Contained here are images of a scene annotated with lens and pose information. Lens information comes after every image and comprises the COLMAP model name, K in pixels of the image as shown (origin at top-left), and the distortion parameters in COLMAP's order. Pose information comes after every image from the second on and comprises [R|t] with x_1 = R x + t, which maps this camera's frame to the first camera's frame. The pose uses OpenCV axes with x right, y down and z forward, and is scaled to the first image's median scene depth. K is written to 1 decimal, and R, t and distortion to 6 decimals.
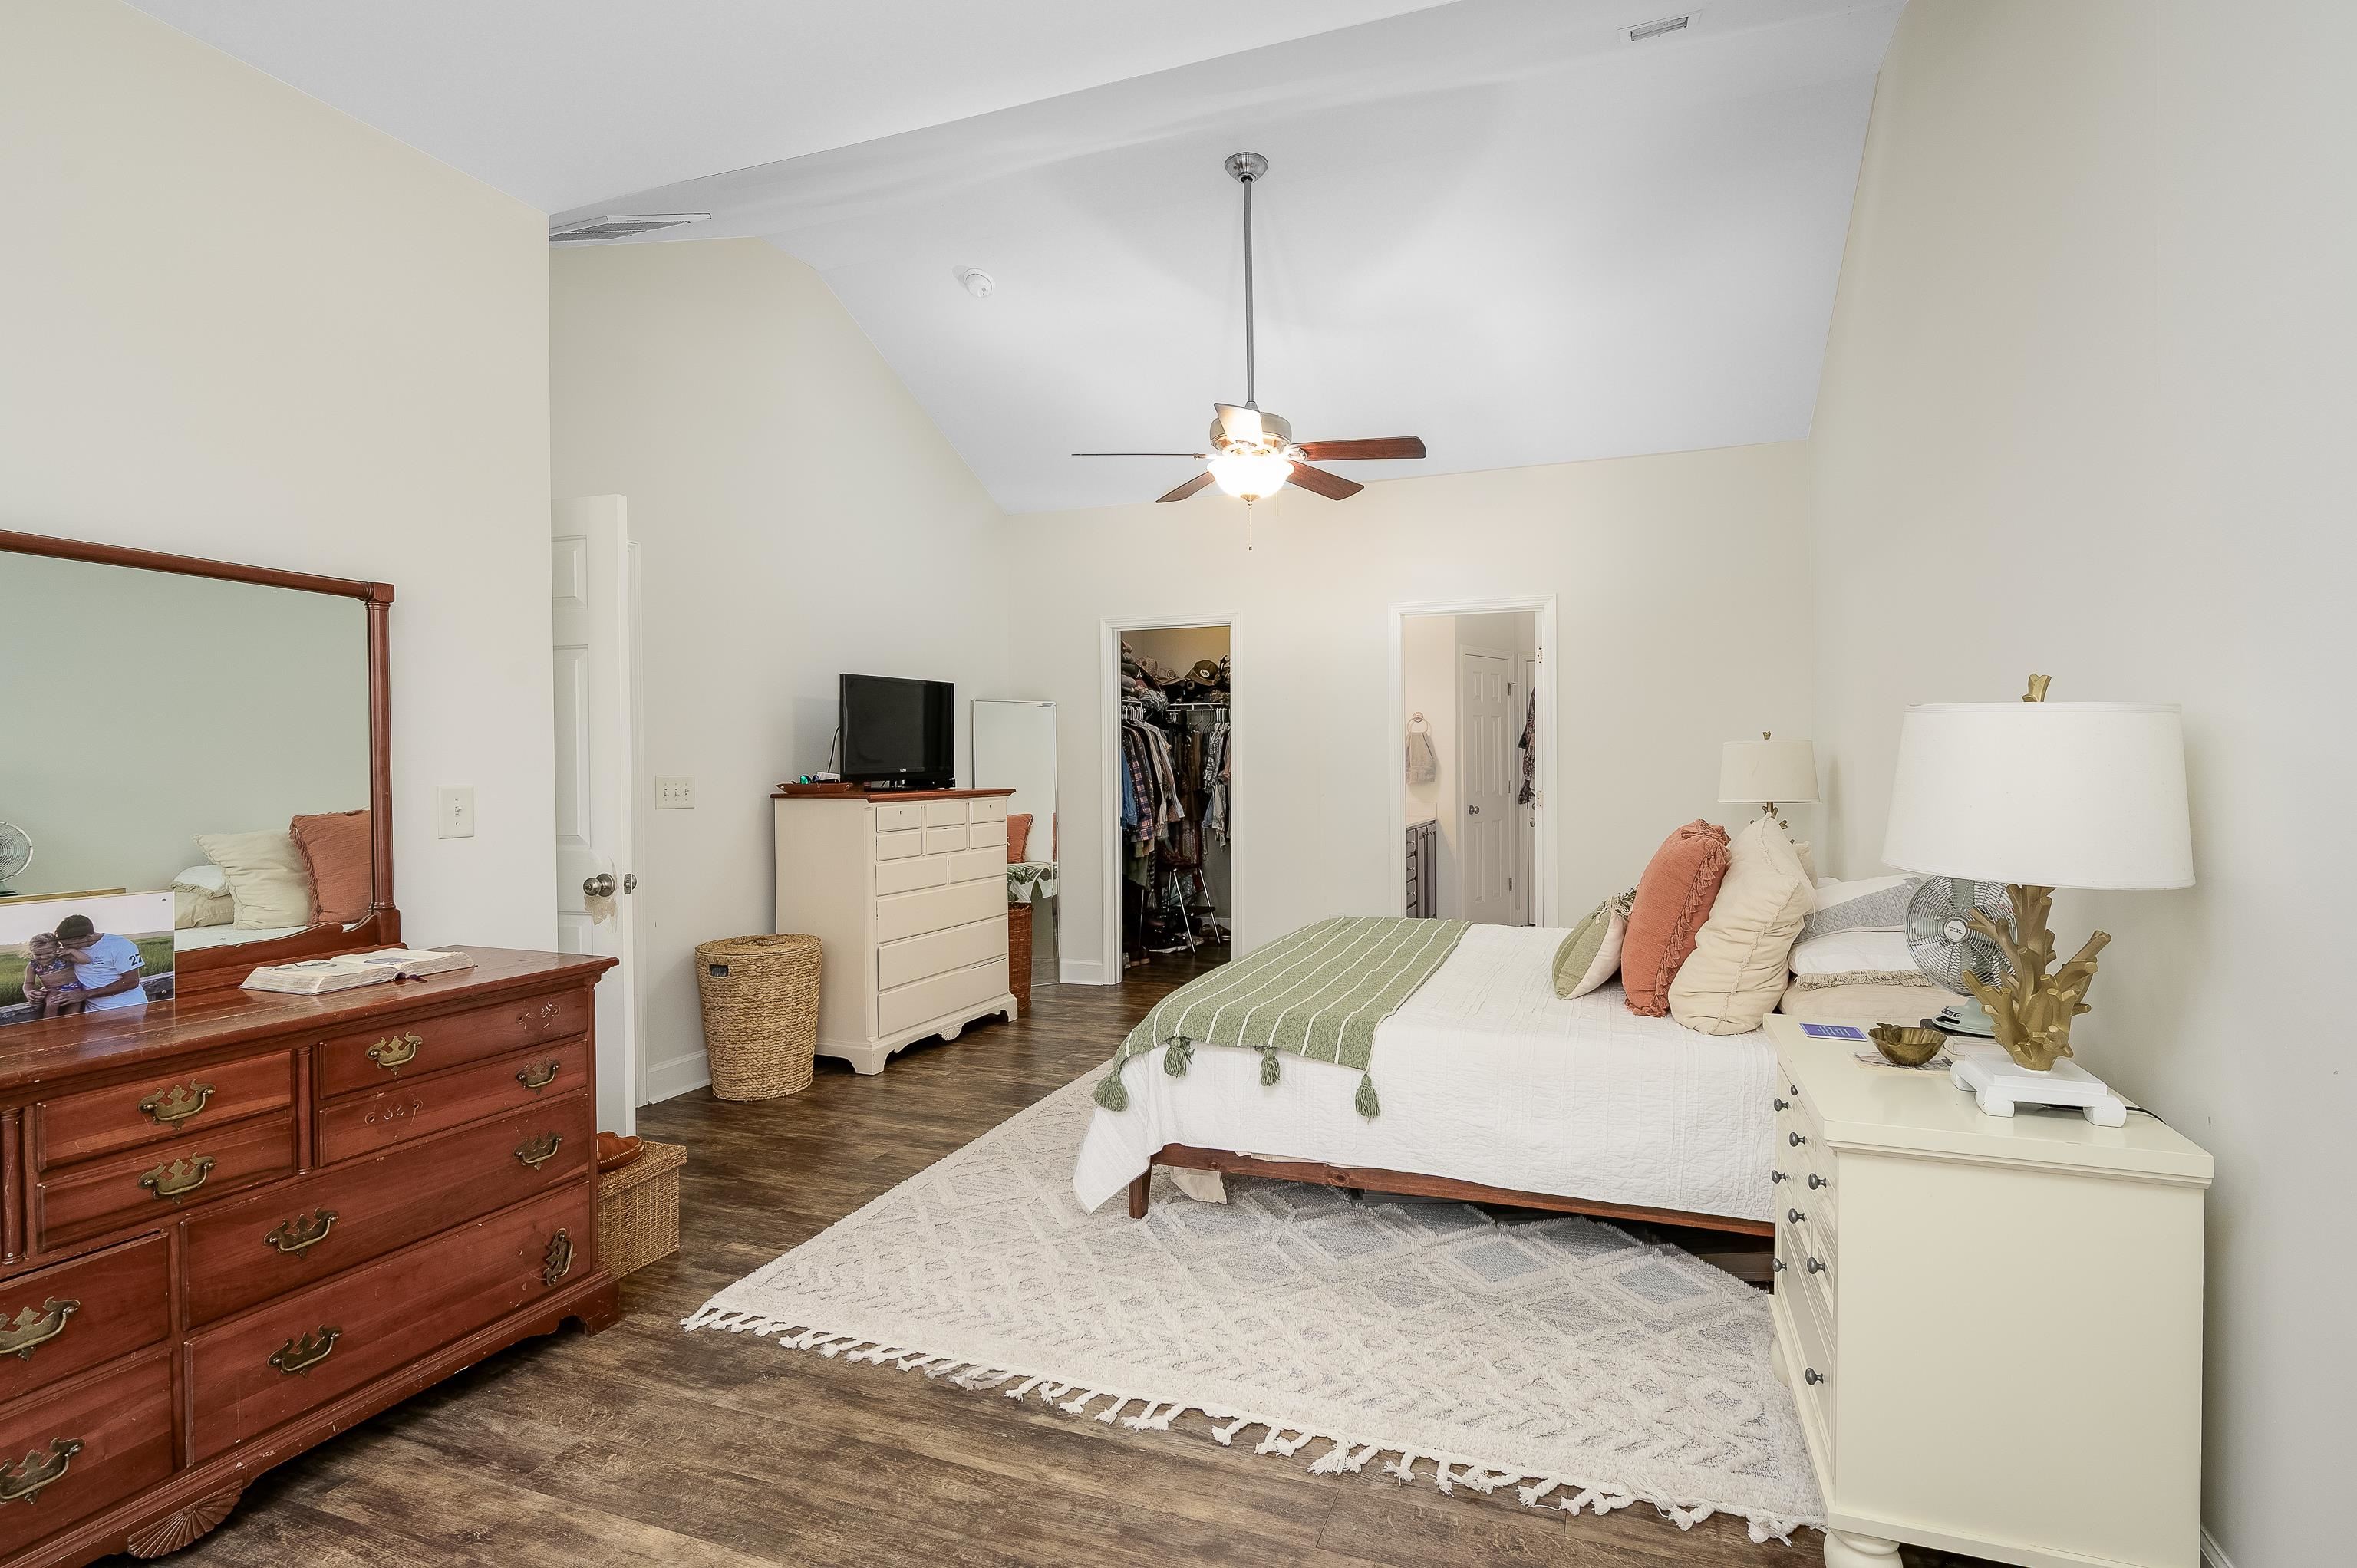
lens RADIAL K [[1077.4, 0, 1177.0], [0, 1077.4, 774.8], [0, 0, 1]] dist [-0.001633, -0.000121]
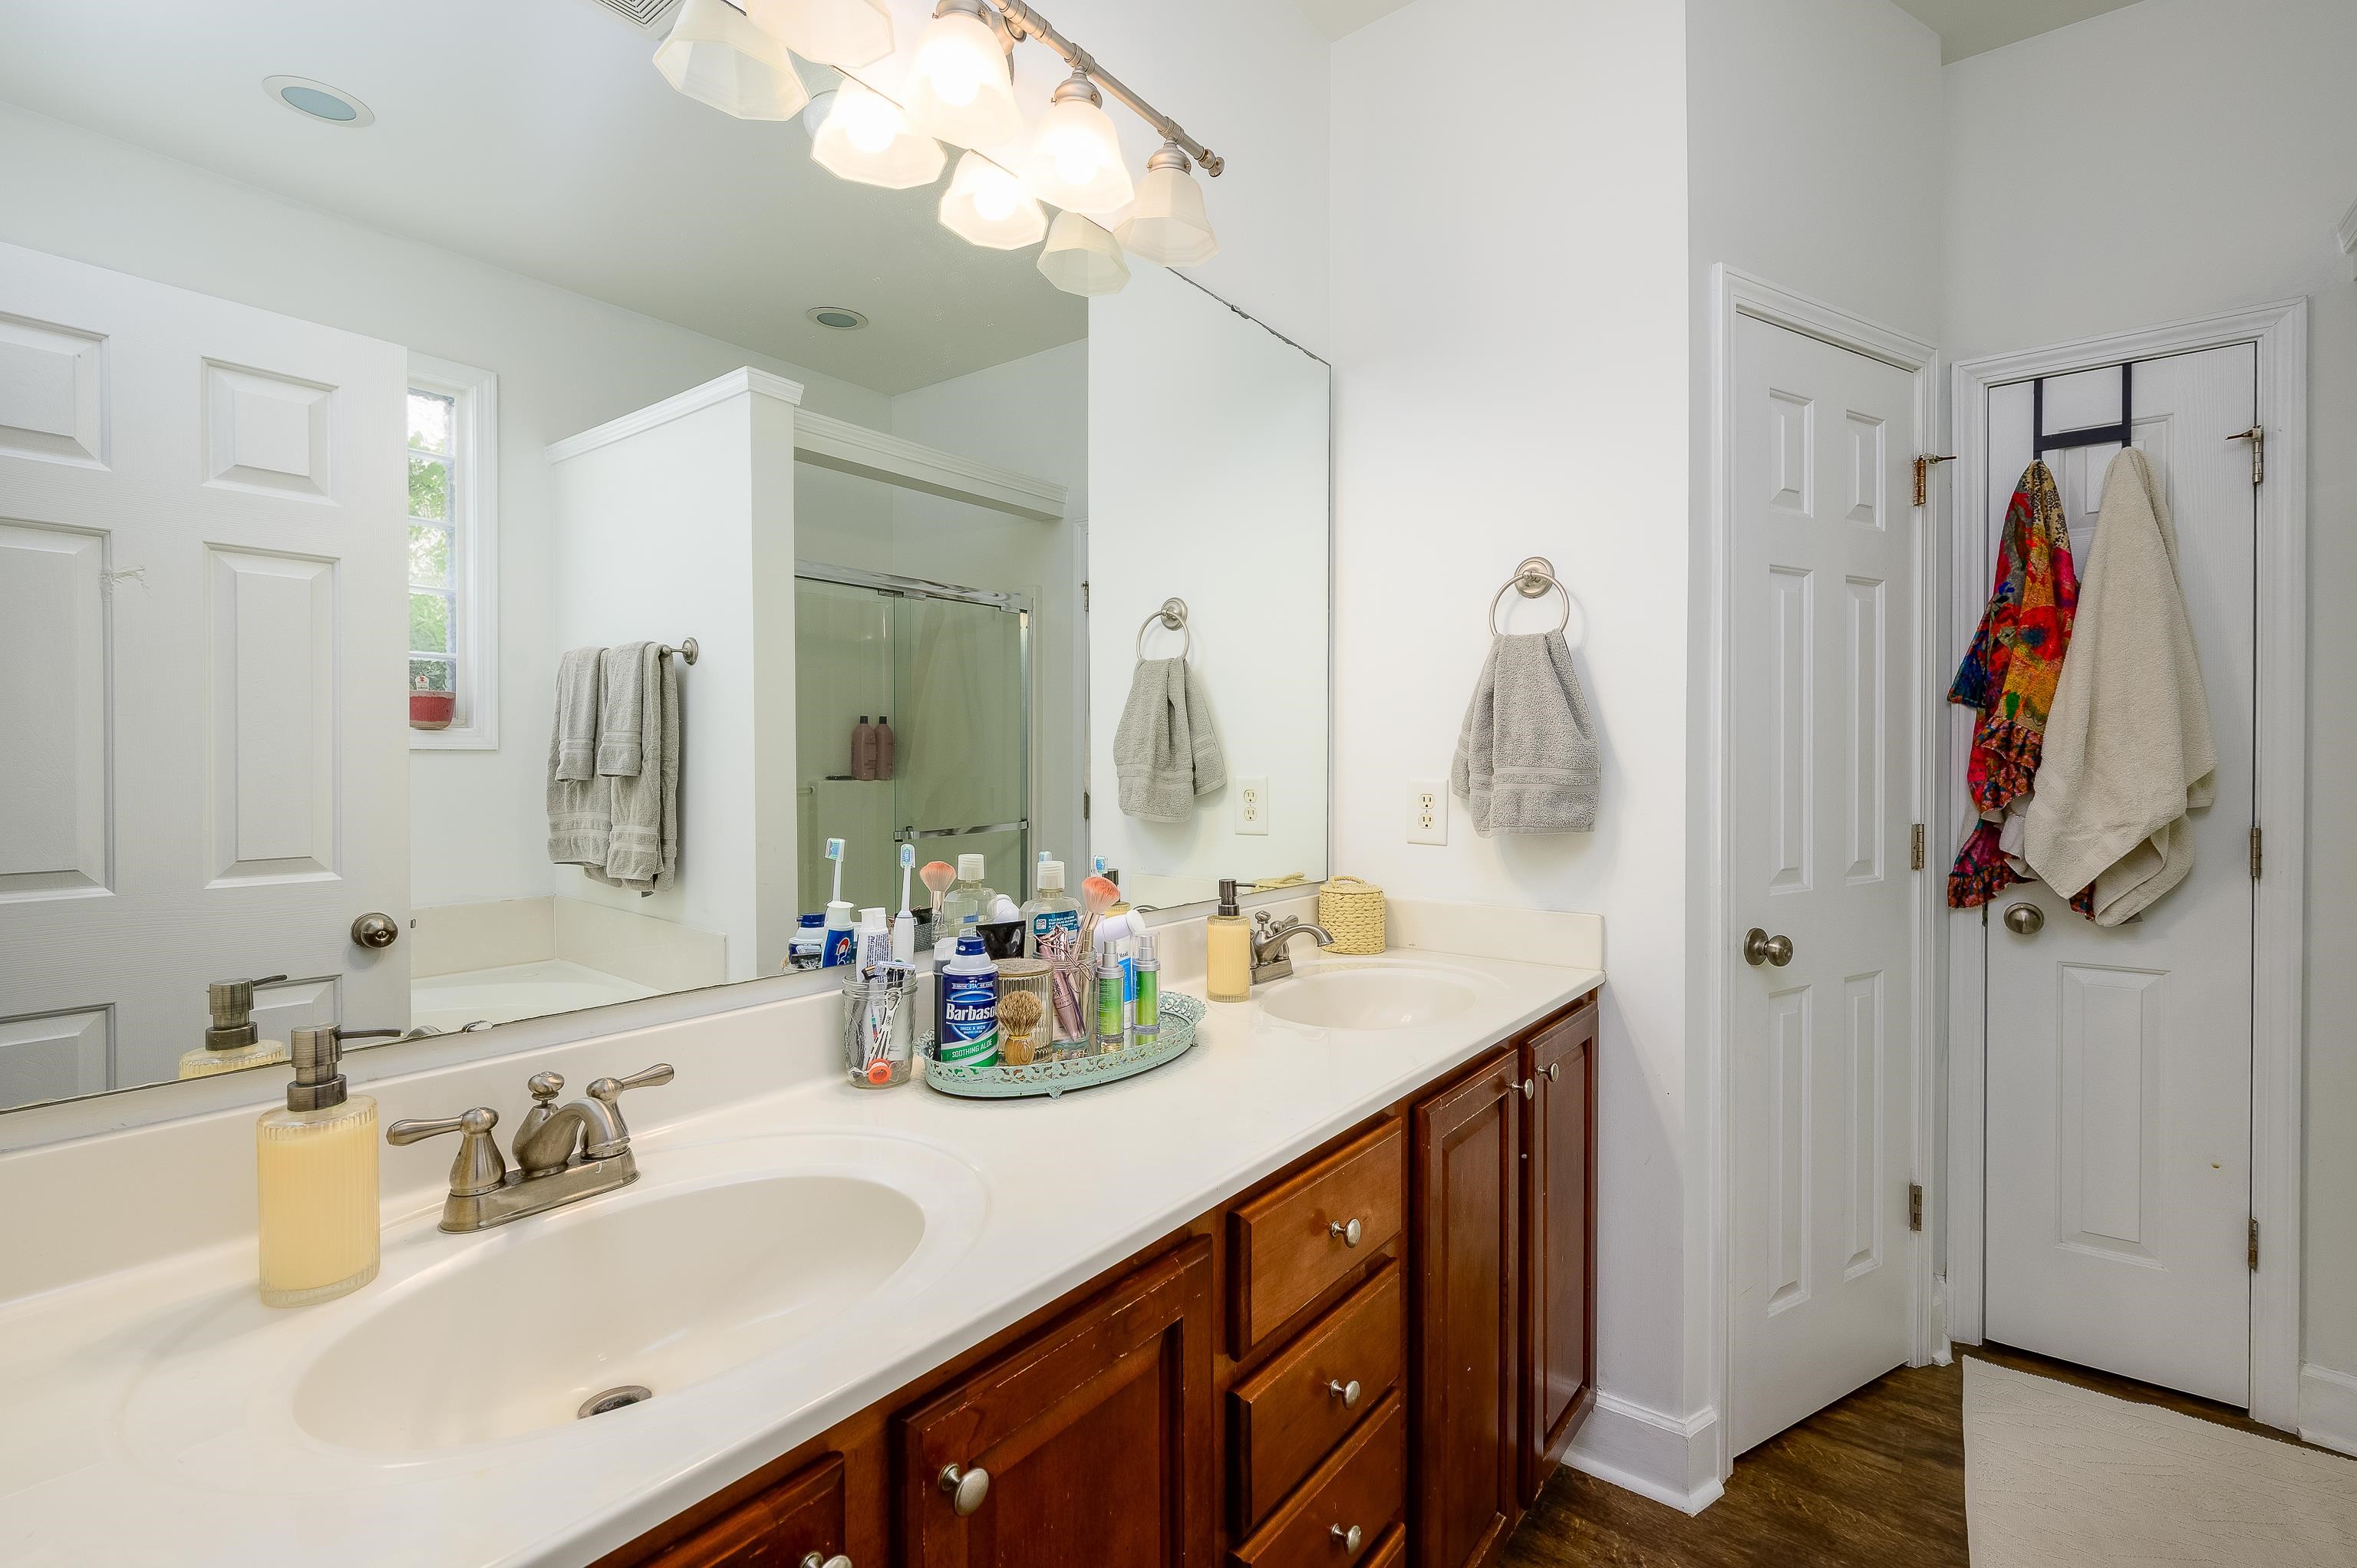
lens RADIAL K [[1077.4, 0, 1182.8], [0, 1077.4, 776.6], [0, 0, 1]] dist [-0.001633, -0.000121]
pose [[0.971264, 0.008003, -0.237868, 0.205834], [-0.008360, 0.999965, -0.000491, -0.005264], [0.237856, 0.002465, 0.971297, 0.735731]]
